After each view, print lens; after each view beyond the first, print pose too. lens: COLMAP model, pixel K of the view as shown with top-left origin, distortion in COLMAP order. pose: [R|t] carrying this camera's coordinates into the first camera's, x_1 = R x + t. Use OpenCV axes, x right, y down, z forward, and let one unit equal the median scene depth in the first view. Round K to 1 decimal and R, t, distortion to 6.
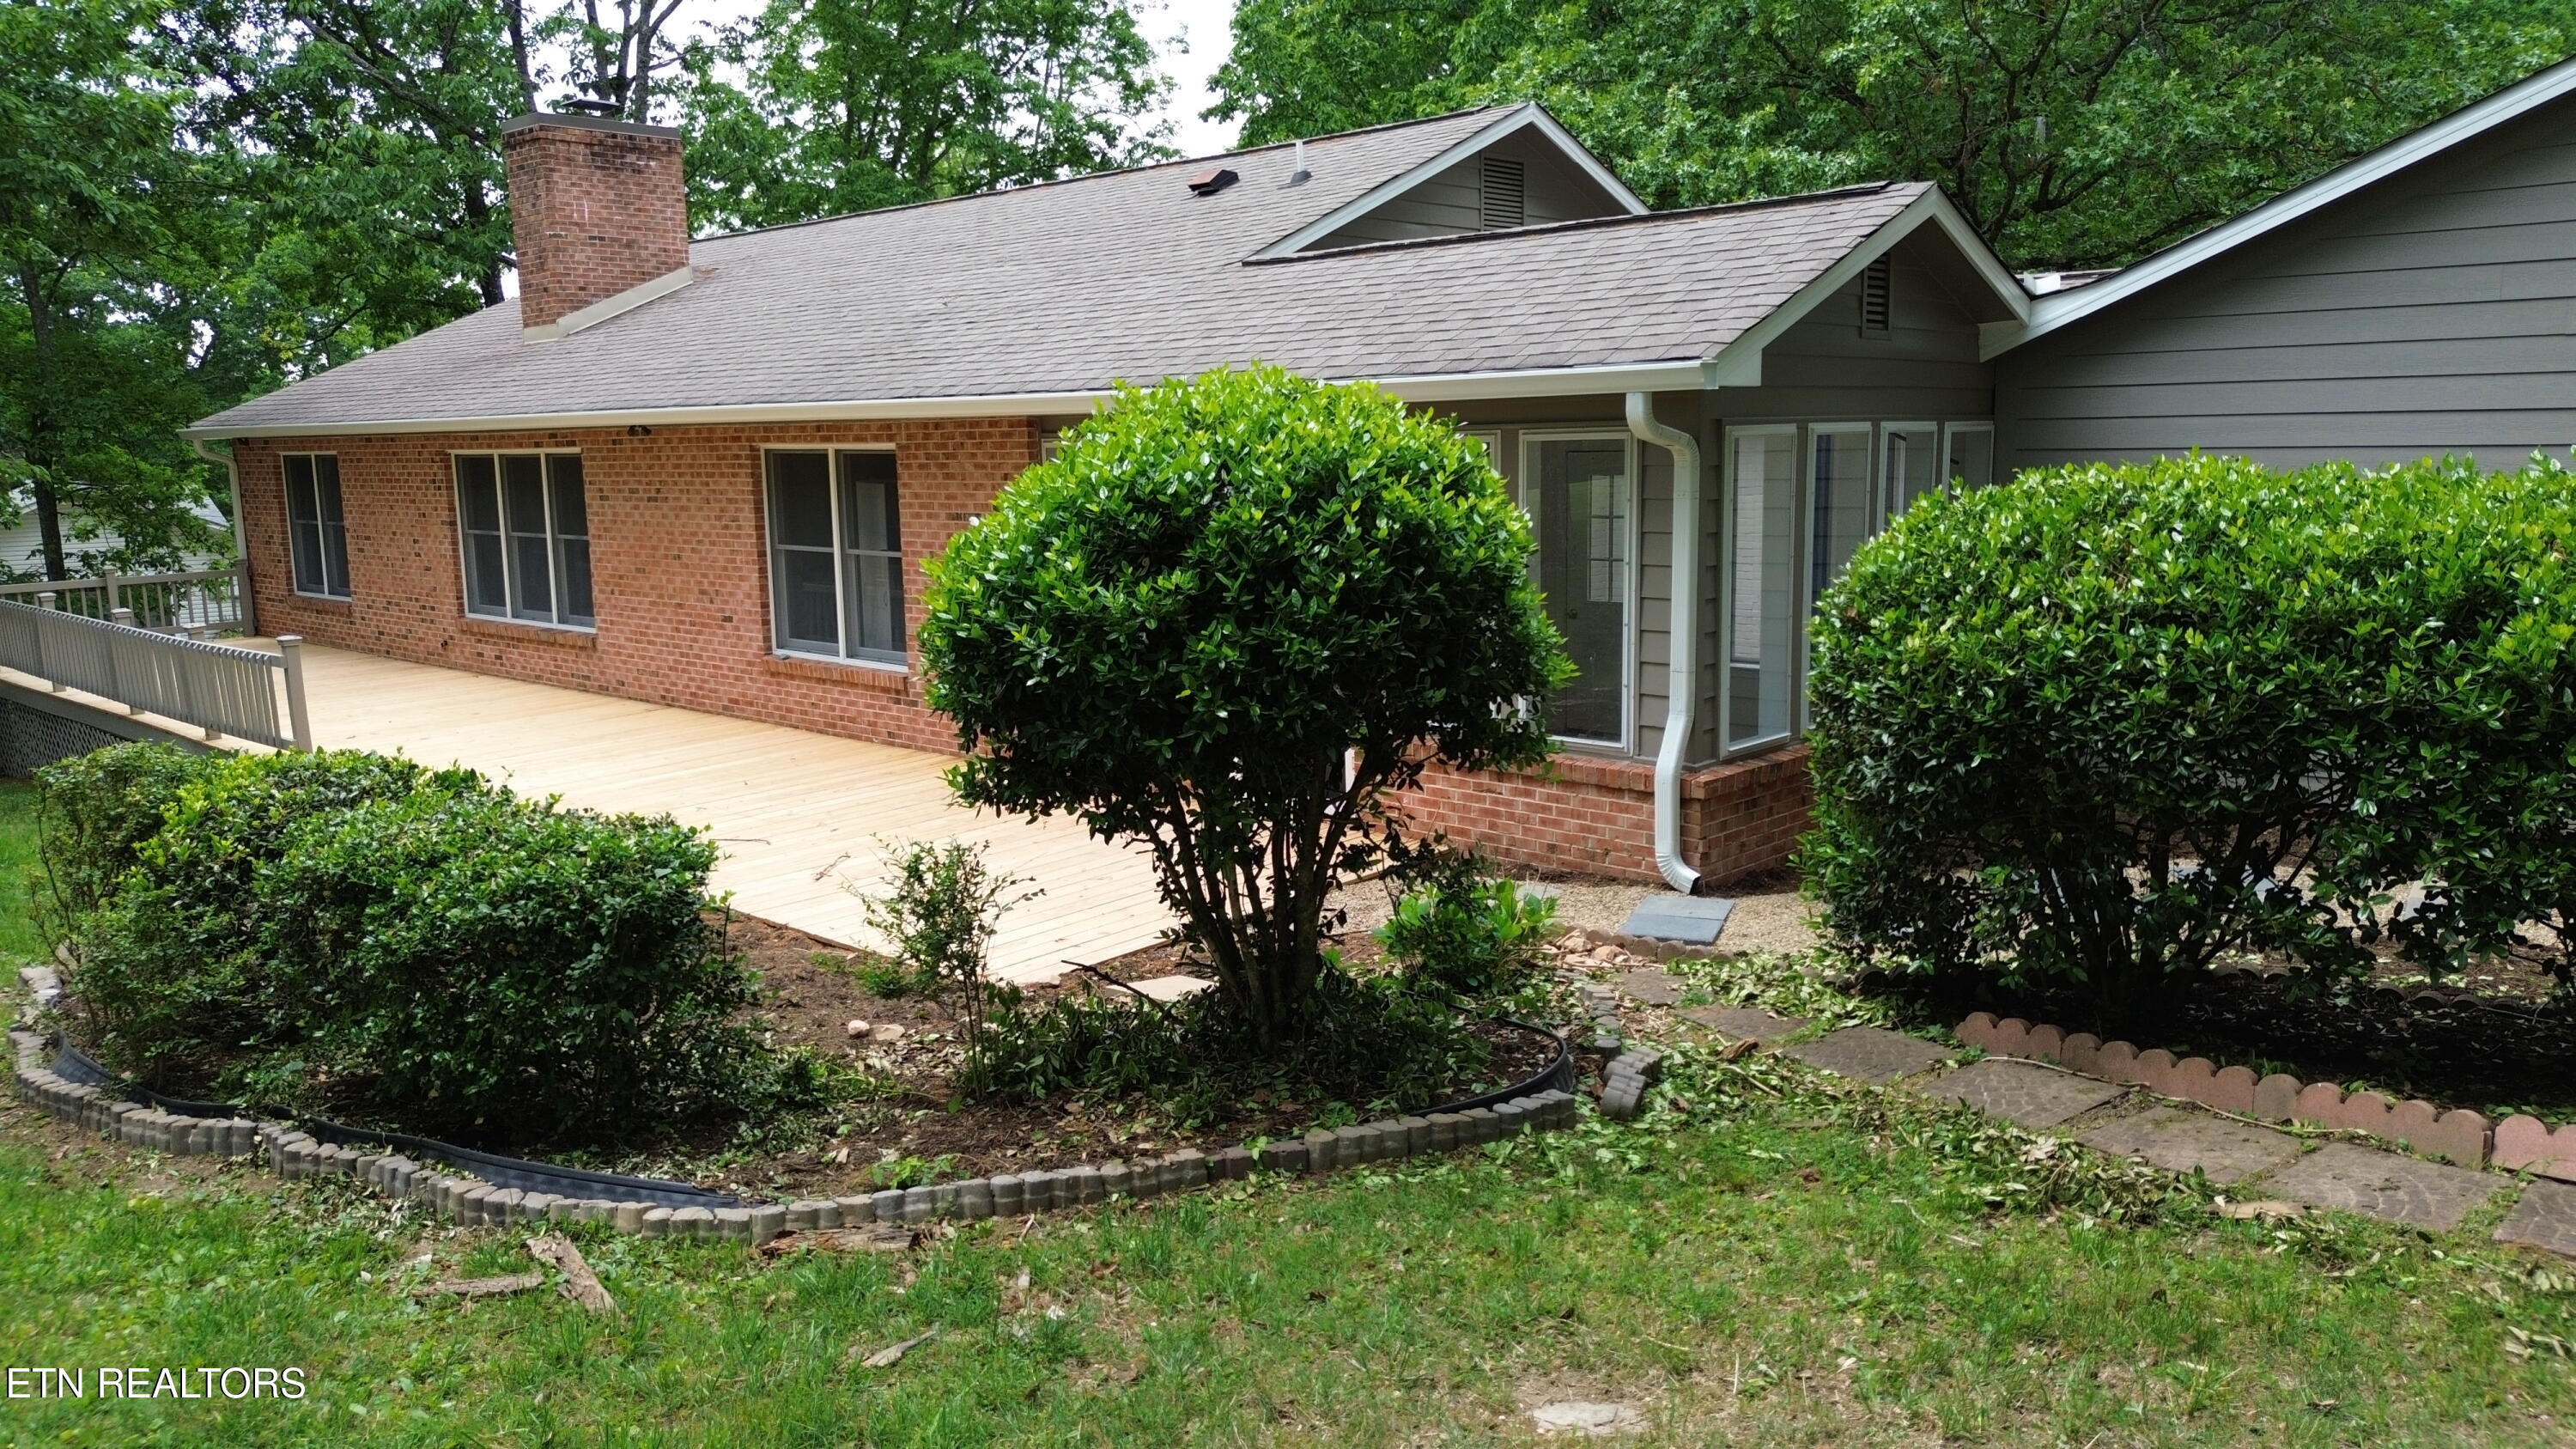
lens RADIAL K [[1823.0, 0, 1280.6], [0, 1823.0, 719.1], [0, 0, 1]] dist [0.065130, -0.077654]
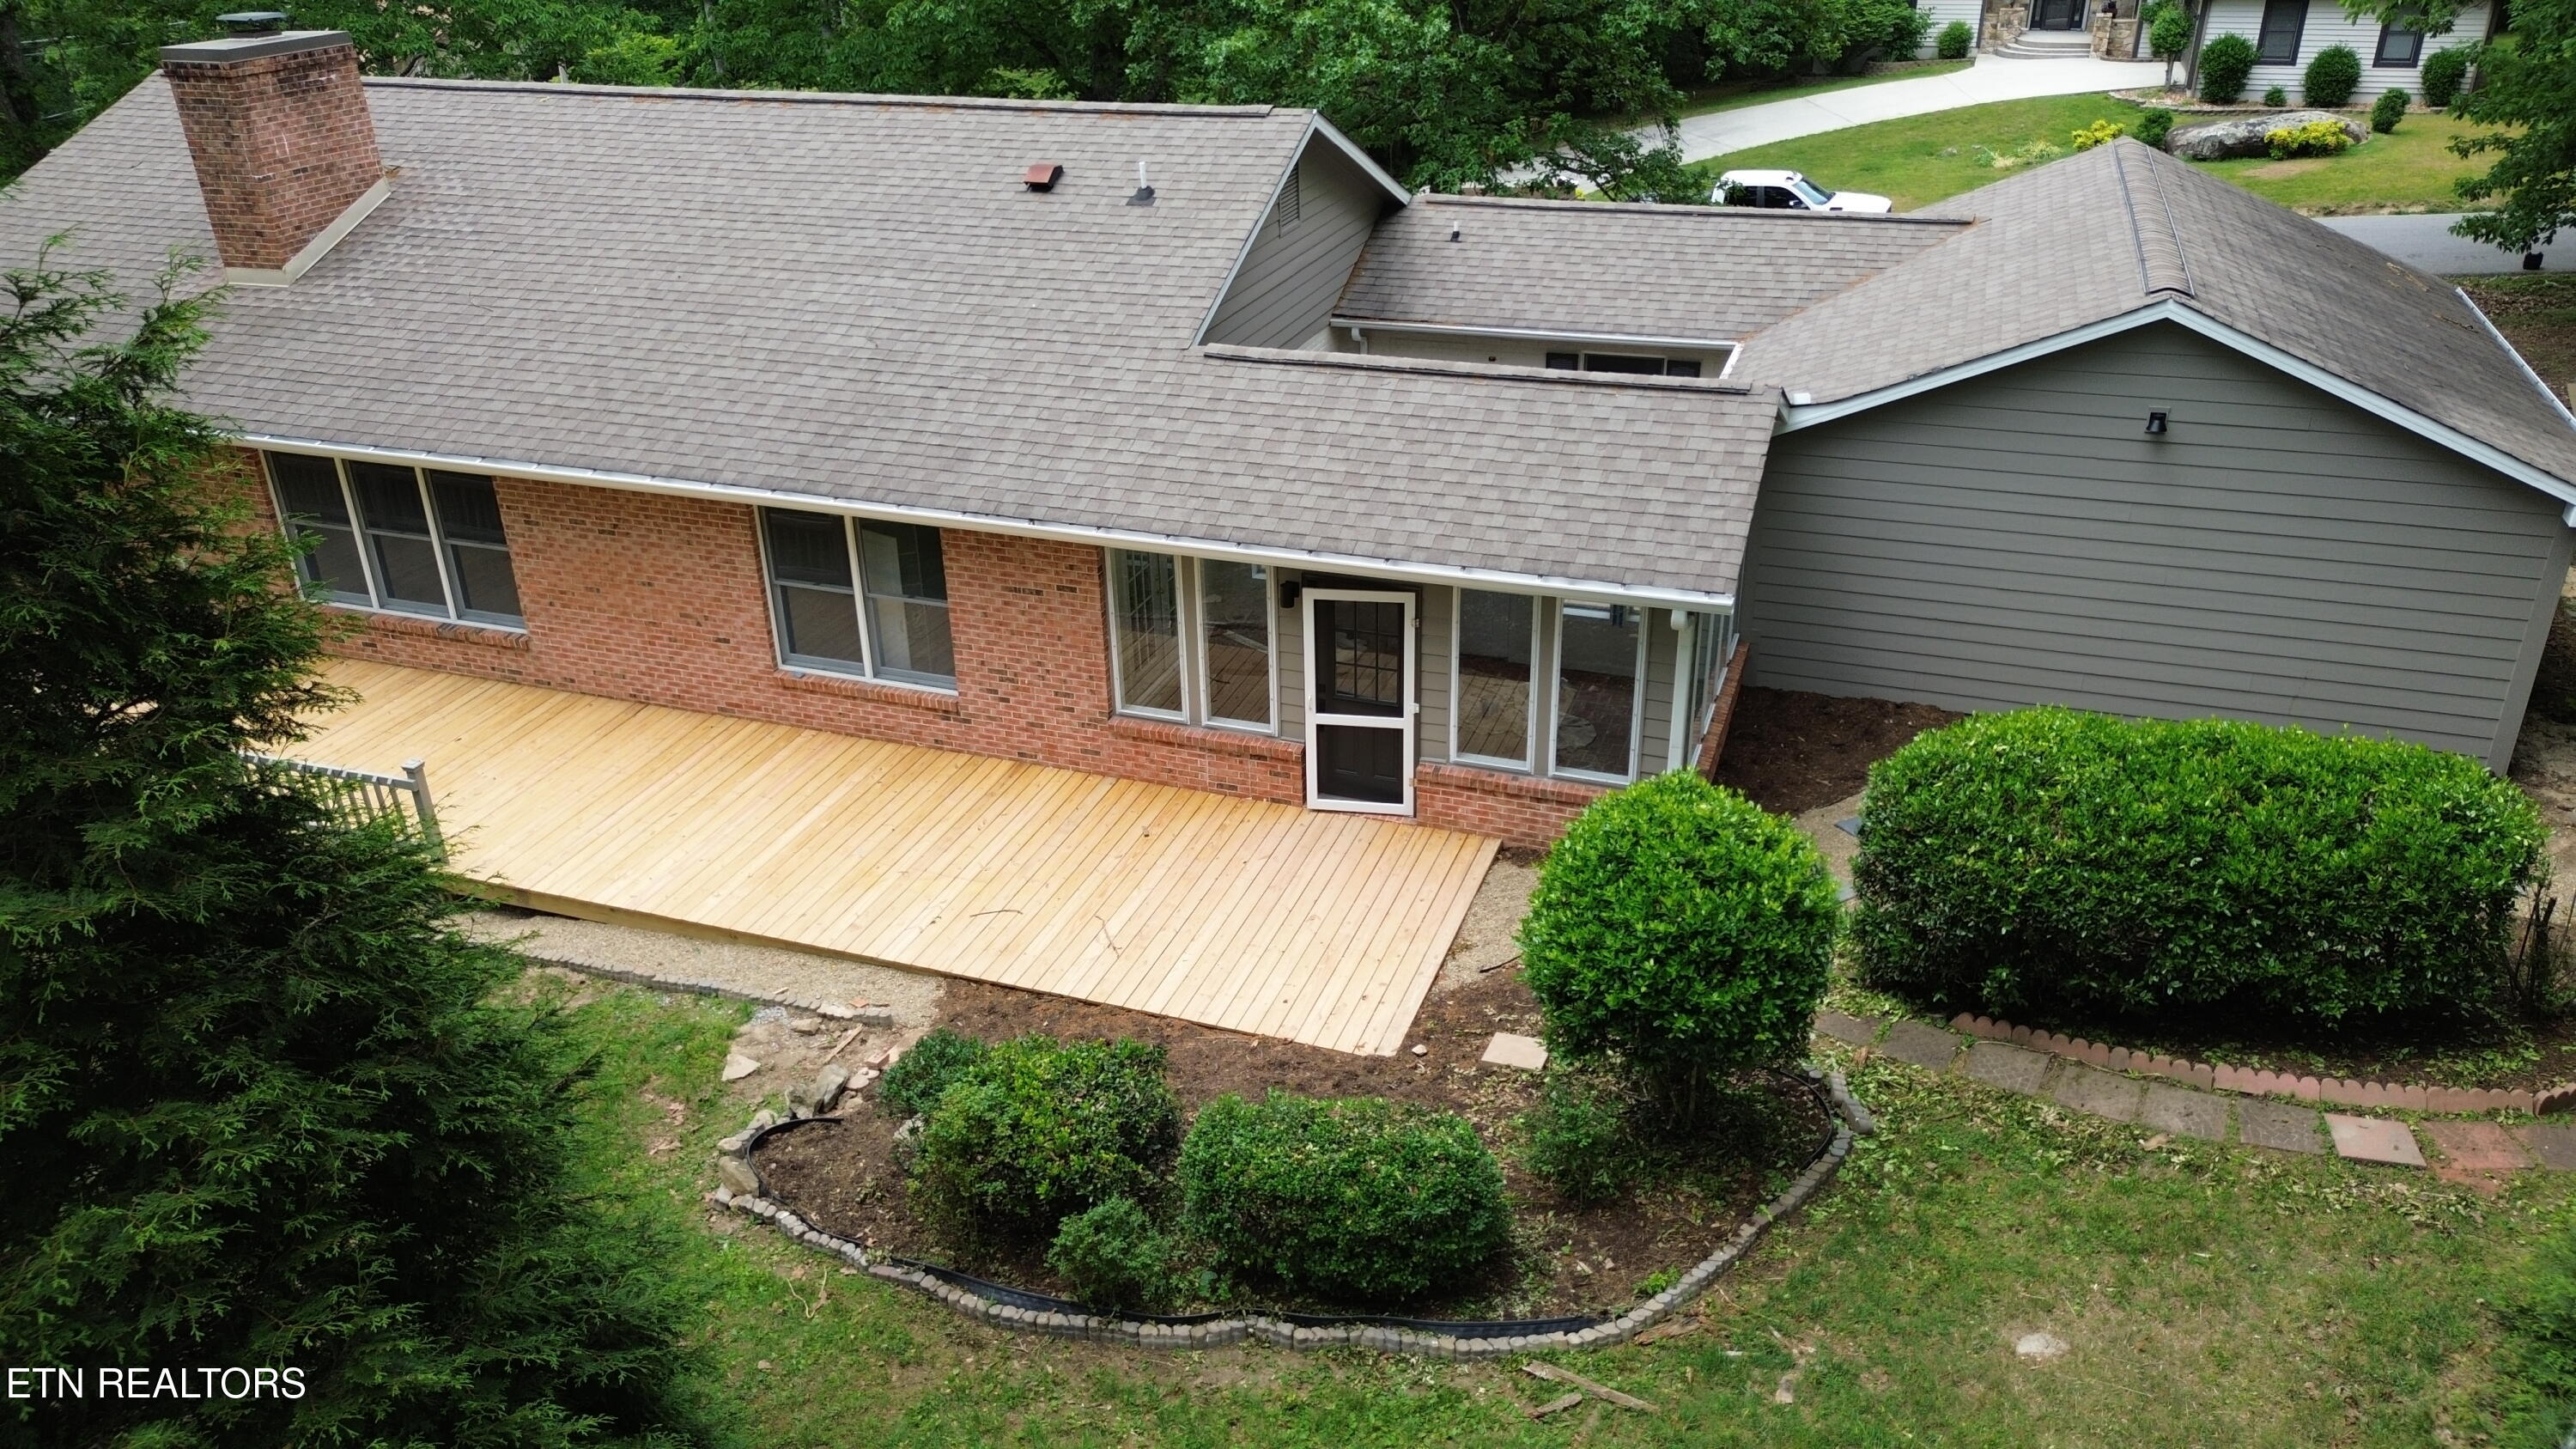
lens RADIAL K [[1823.0, 0, 1280.6], [0, 1823.0, 719.1], [0, 0, 1]] dist [0.065130, -0.077654]
pose [[0.916695, -0.176049, 0.358716, -0.431711], [0.064569, 0.951179, 0.301809, -0.356803], [-0.394336, -0.253504, 0.883309, -0.179244]]
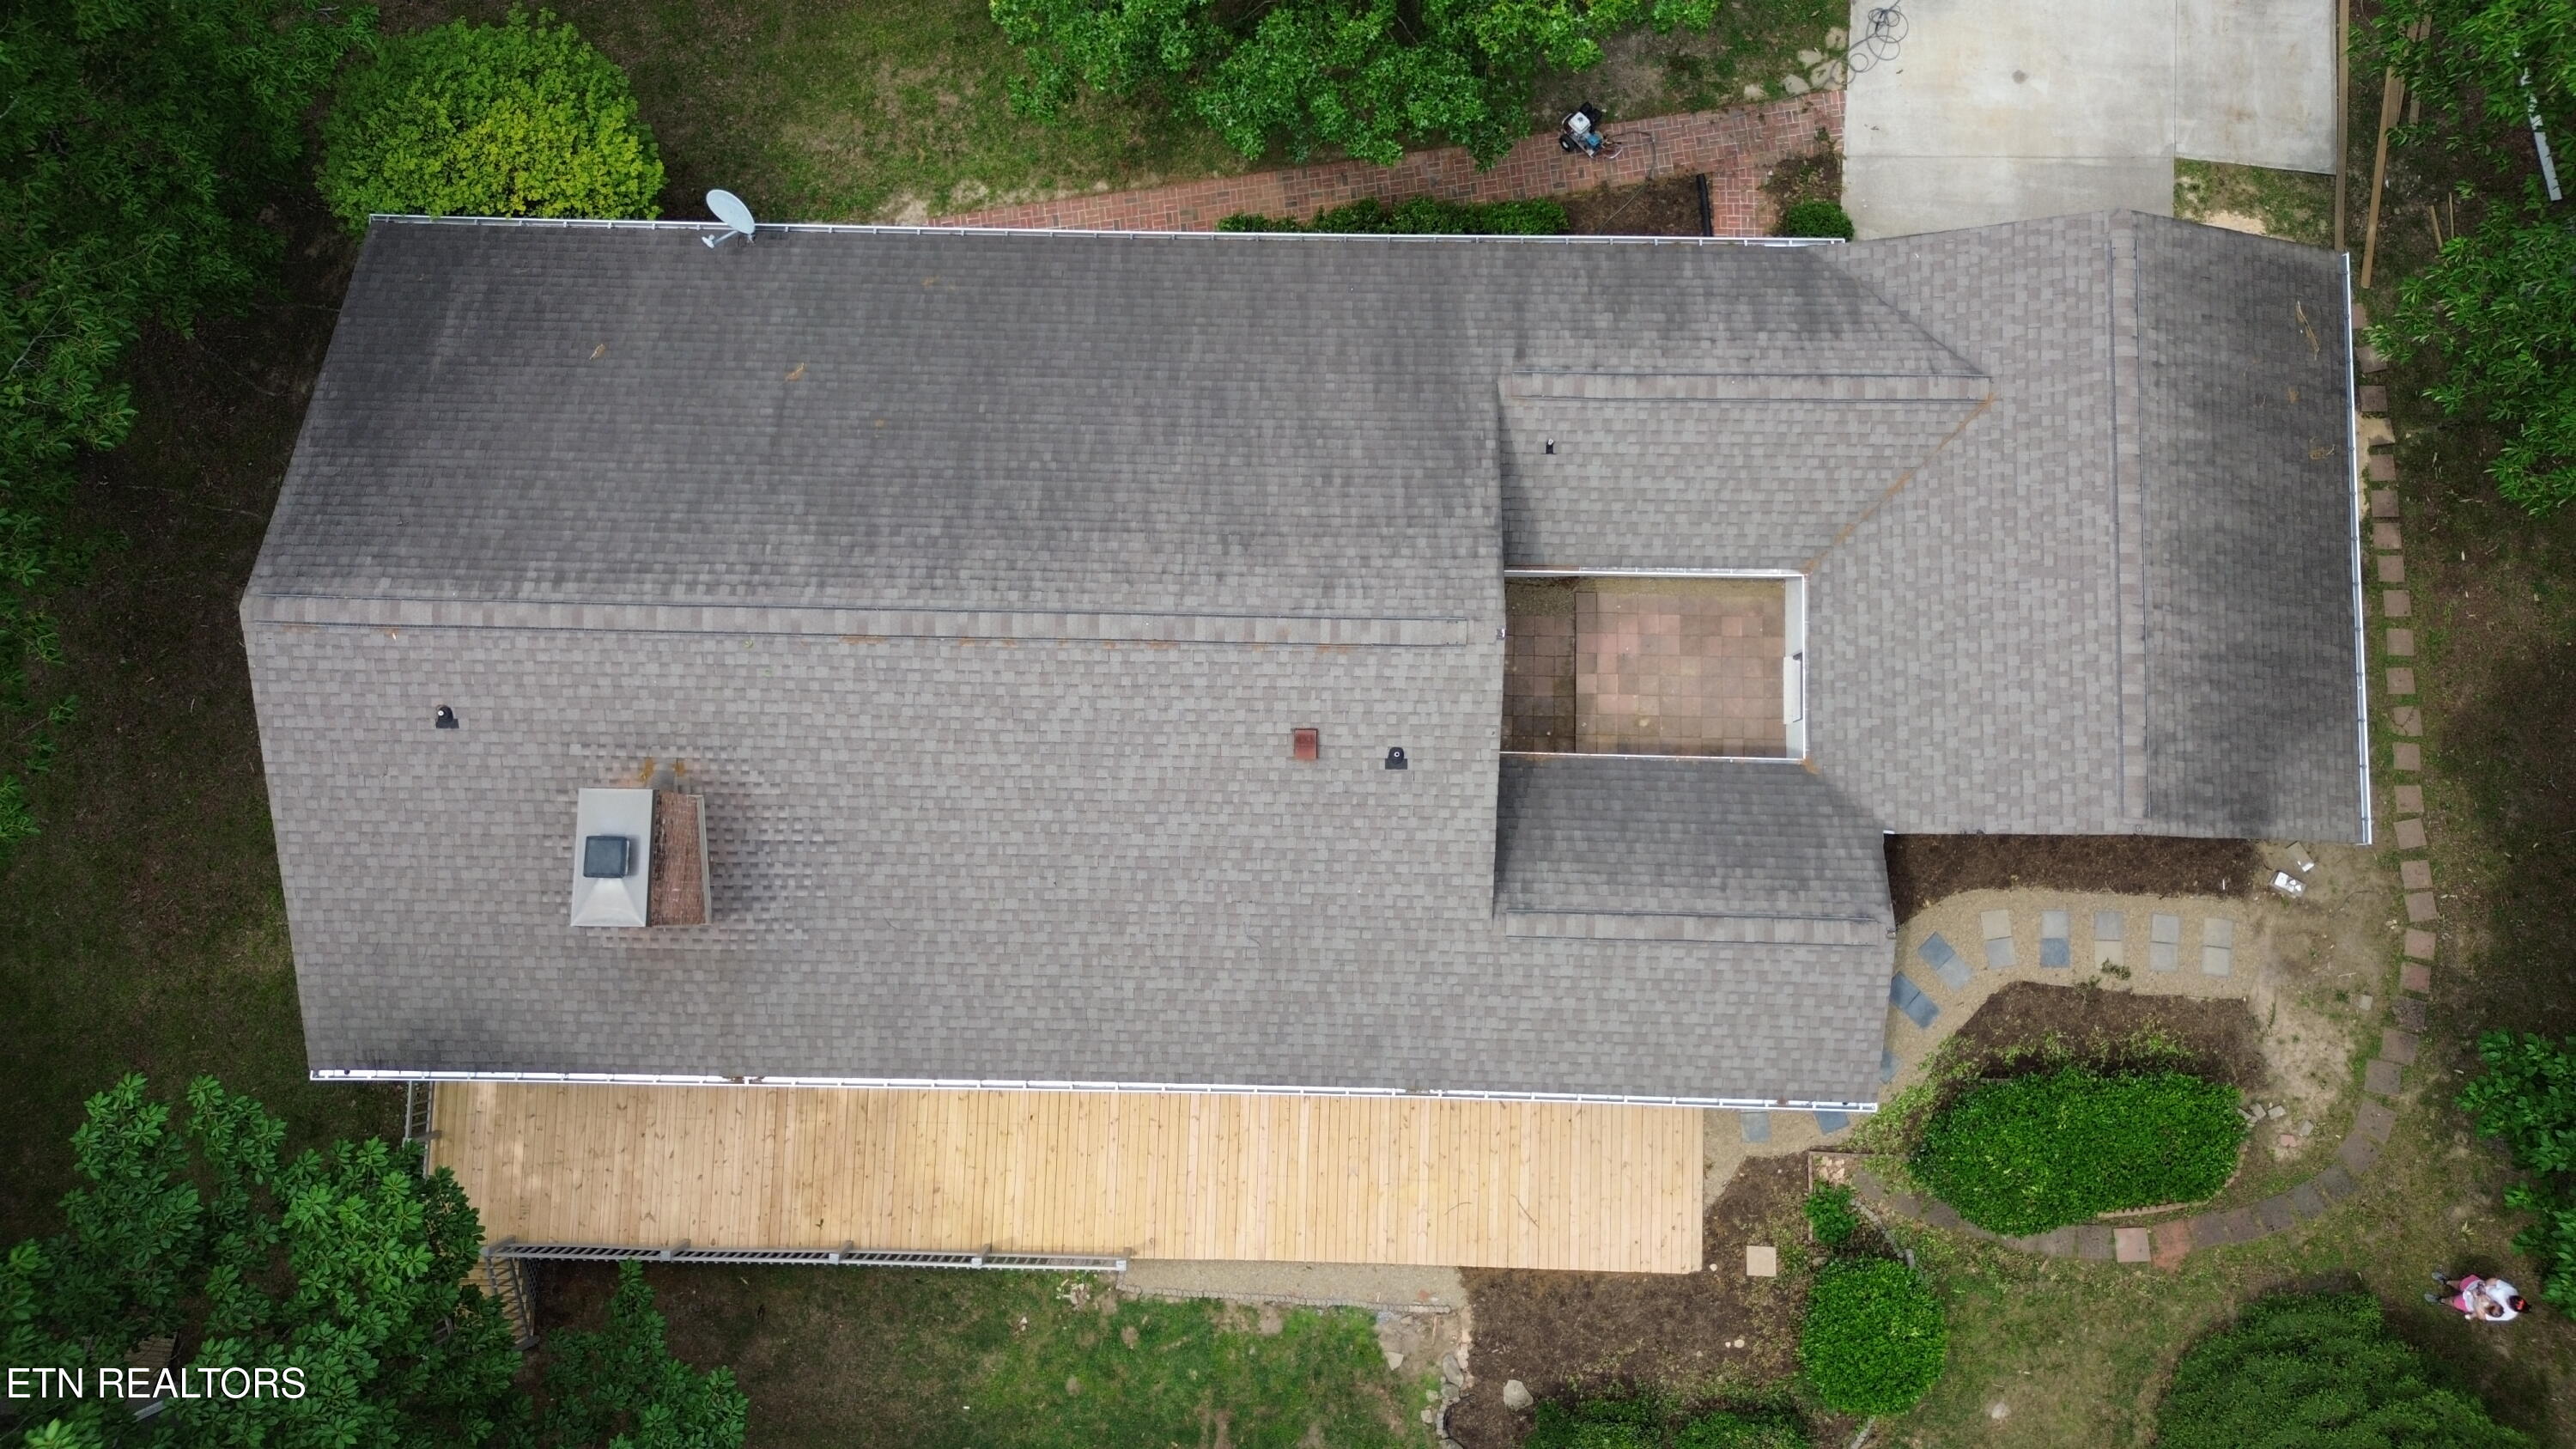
lens RADIAL K [[1823.0, 0, 1280.6], [0, 1823.0, 719.1], [0, 0, 1]] dist [0.065130, -0.077654]
pose [[0.738372, -0.669754, 0.078972, -0.171024], [0.098066, 0.222487, 0.969991, -1.942190], [-0.667226, -0.708469, 0.229959, 0.823773]]
